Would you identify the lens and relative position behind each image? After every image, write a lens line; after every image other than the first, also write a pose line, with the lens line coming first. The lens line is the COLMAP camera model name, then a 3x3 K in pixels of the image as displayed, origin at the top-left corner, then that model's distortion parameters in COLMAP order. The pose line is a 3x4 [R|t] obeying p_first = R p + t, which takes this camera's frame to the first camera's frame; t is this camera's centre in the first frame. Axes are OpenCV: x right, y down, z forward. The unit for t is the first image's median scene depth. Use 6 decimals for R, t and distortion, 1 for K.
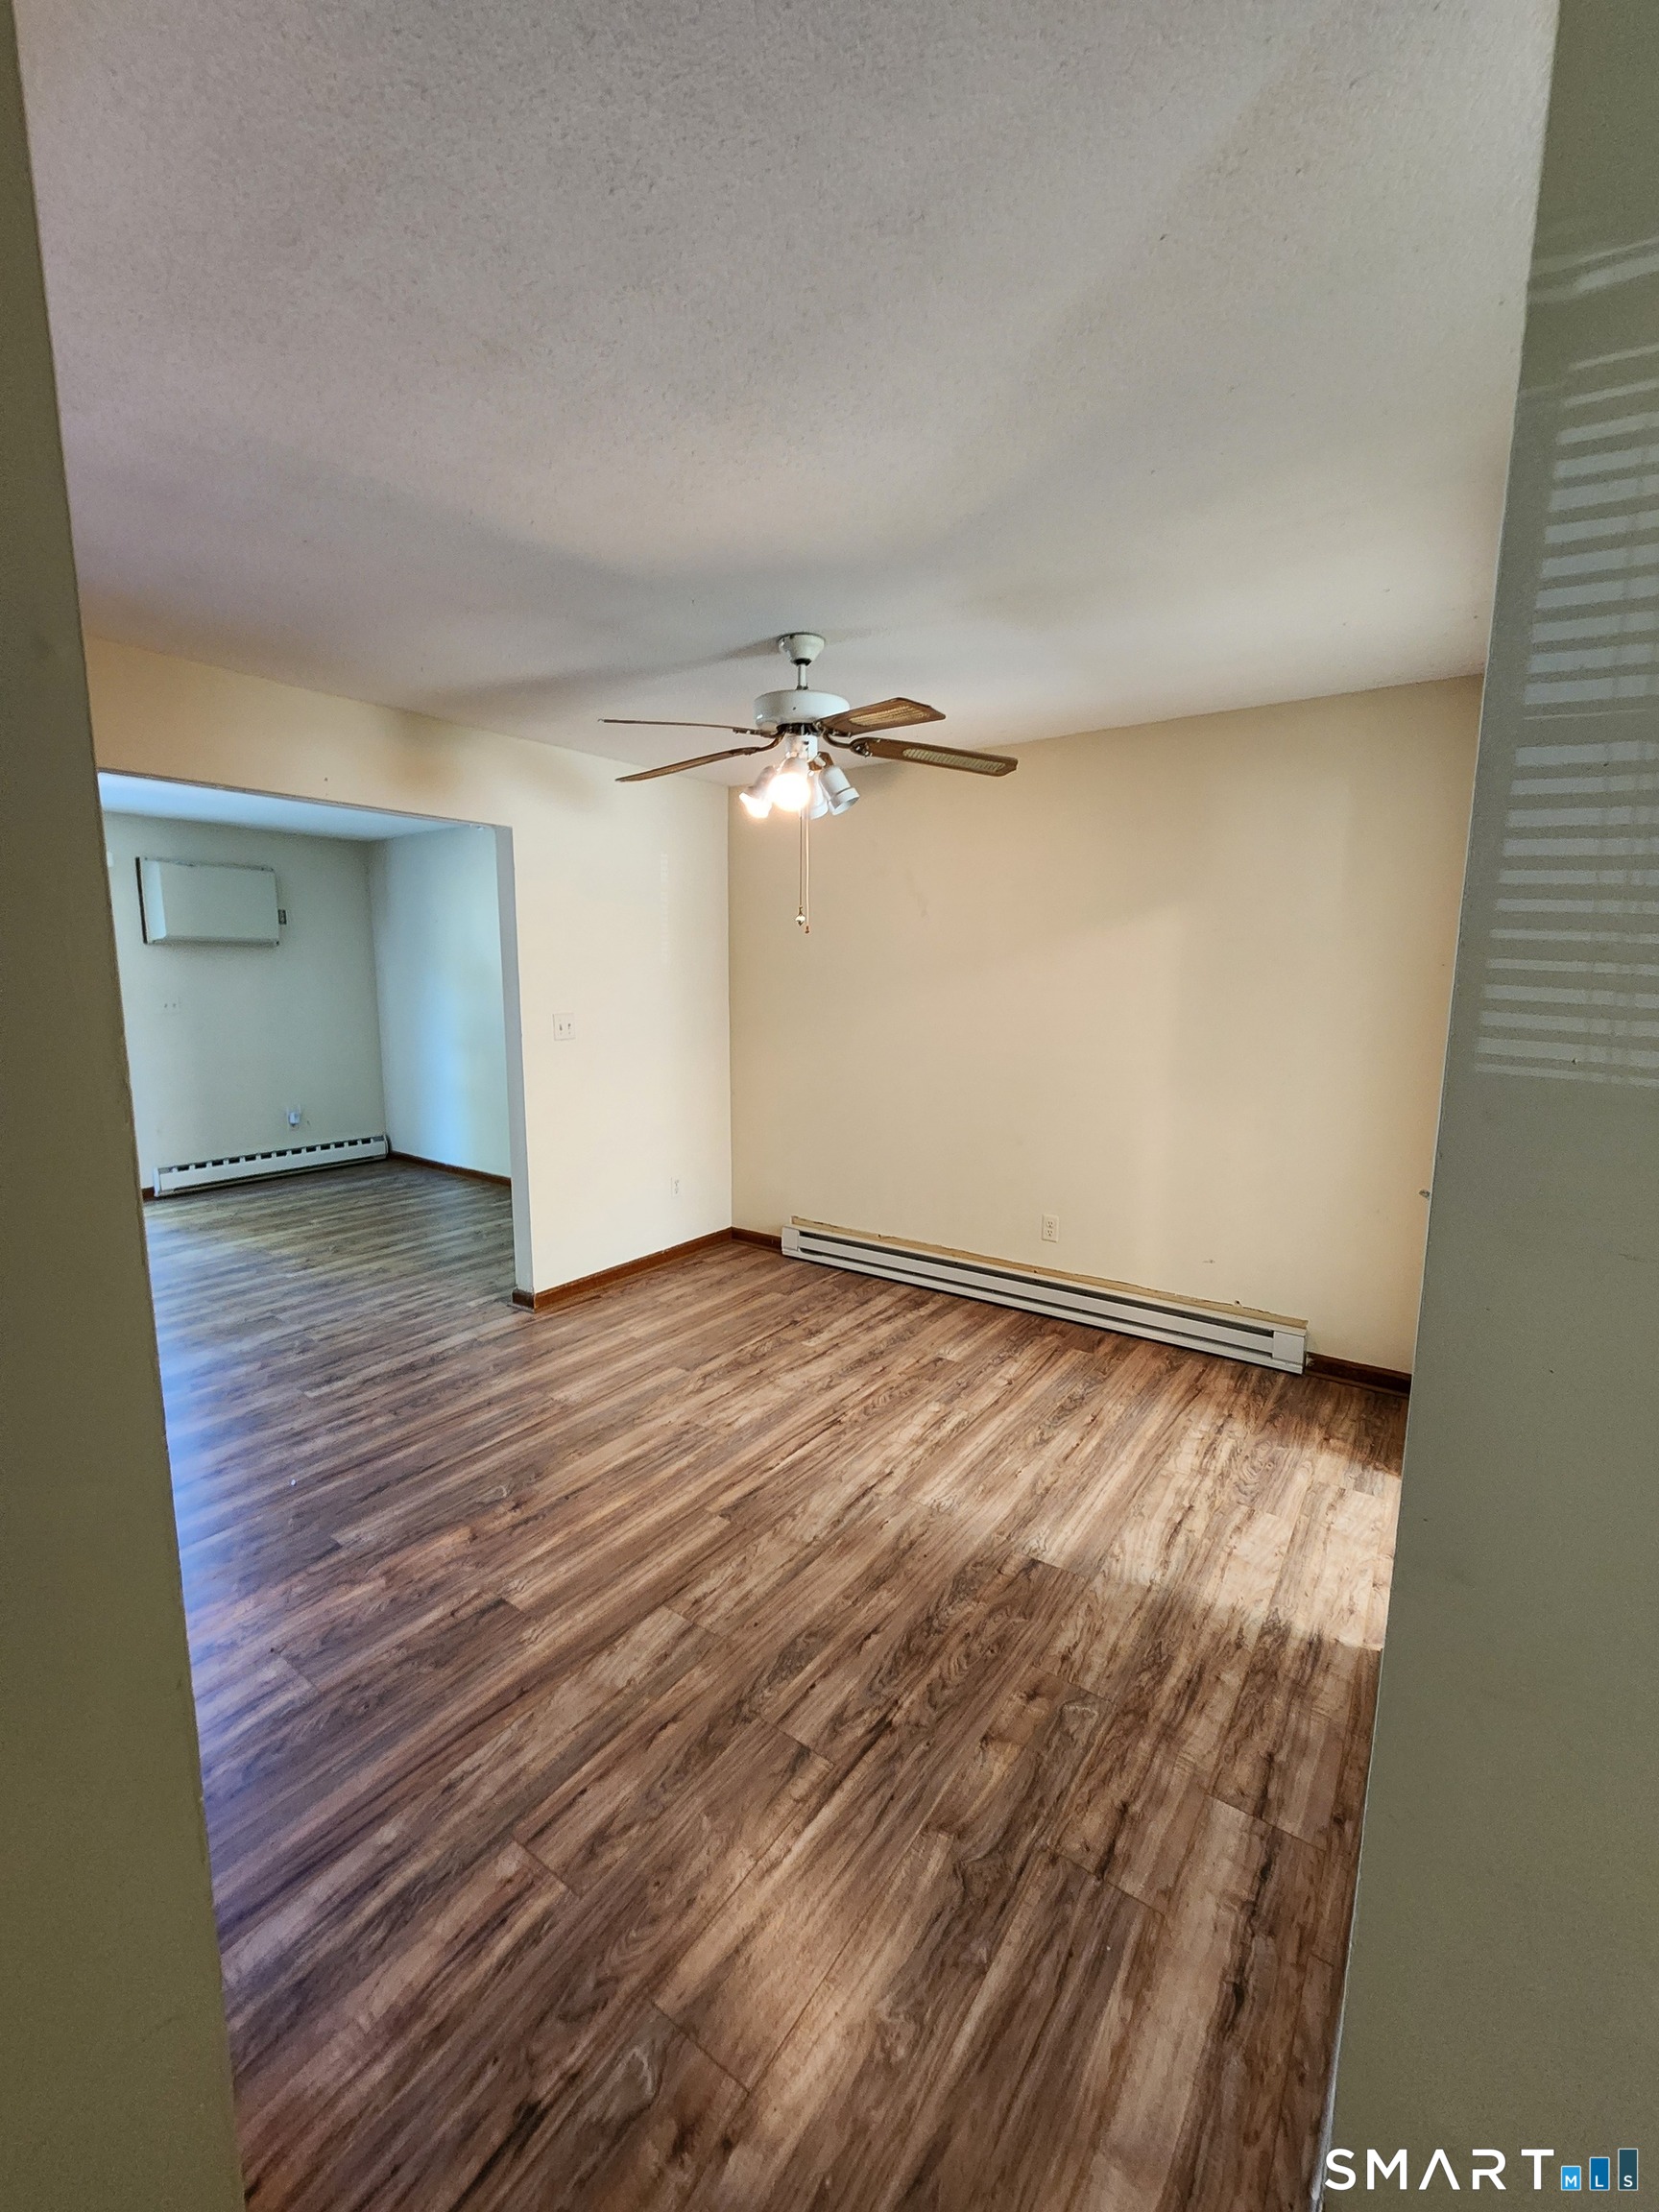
lens RADIAL K [[913.8, 0, 833.5], [0, 913.8, 1106.1], [0, 0, 1]] dist [0.001231, 0.000036]
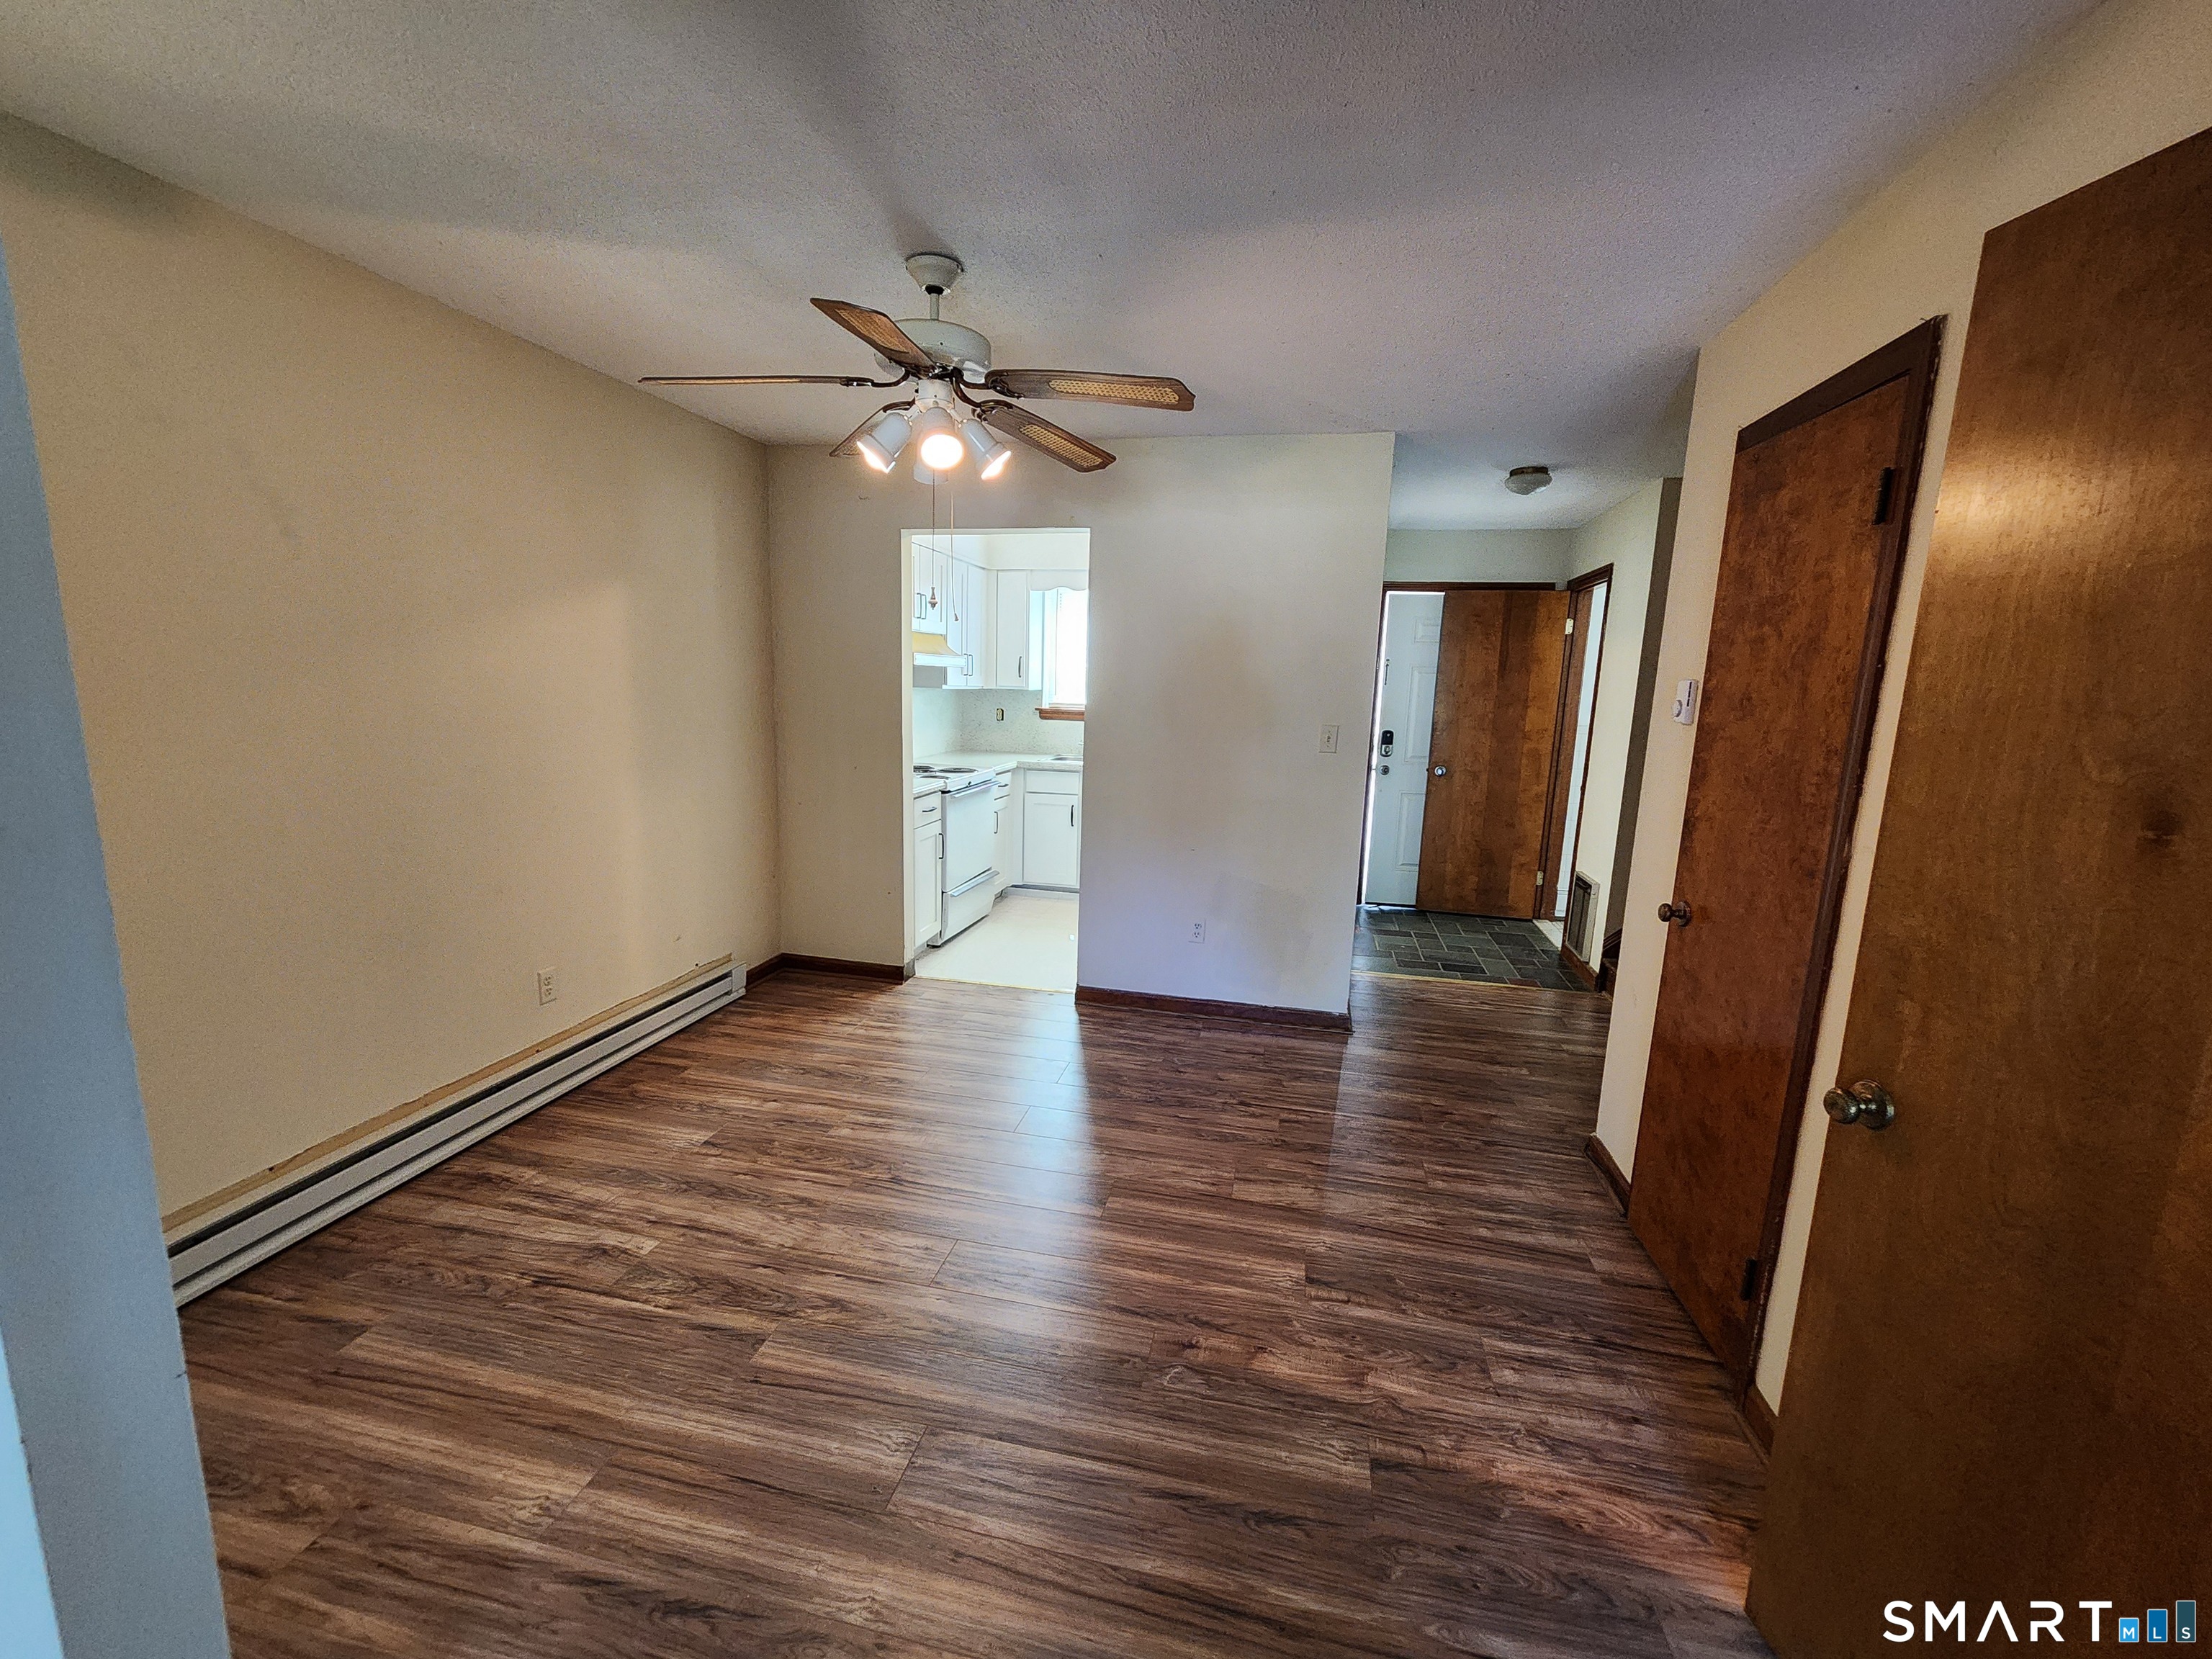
lens RADIAL K [[888.6, 0, 1099.9], [0, 888.6, 839.6], [0, 0, 1]] dist [0.000207, -0.000181]
pose [[-0.375742, -0.181956, 0.908686, -1.018509], [0.102651, 0.966330, 0.235945, -0.196384], [-0.921021, 0.181932, -0.344413, 1.359820]]
